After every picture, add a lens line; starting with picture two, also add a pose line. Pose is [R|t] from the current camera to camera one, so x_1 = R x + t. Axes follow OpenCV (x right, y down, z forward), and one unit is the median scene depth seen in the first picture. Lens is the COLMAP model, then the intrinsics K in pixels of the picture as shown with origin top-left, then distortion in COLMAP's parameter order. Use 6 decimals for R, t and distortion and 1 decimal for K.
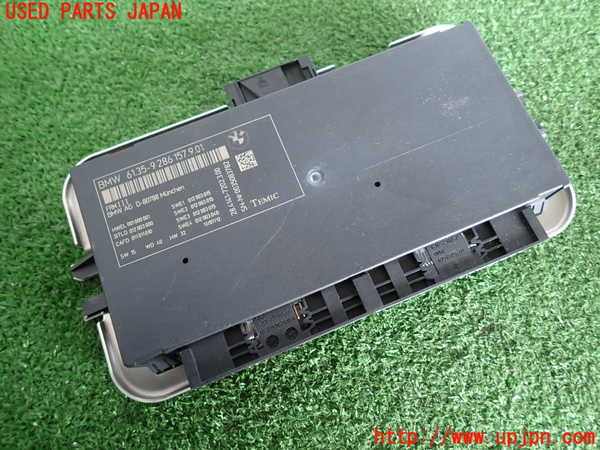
lens RADIAL K [[433.4, 0, 300.5], [0, 433.4, 225.4], [0, 0, 1]] dist [-0.006564, -0.003618]
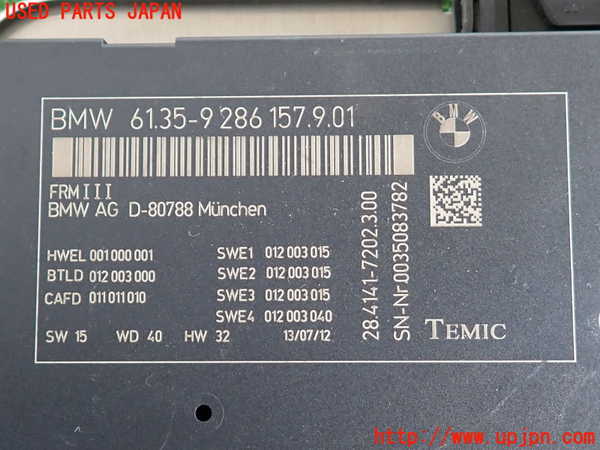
lens RADIAL K [[433.4, 0, 299.5], [0, 433.4, 225.0], [0, 0, 1]] dist [-0.006564, -0.003618]
pose [[0.927633, 0.372765, -0.023303, -0.232315], [-0.359893, 0.908797, 0.211104, -0.164035], [0.099870, -0.187441, 0.977186, 0.653271]]
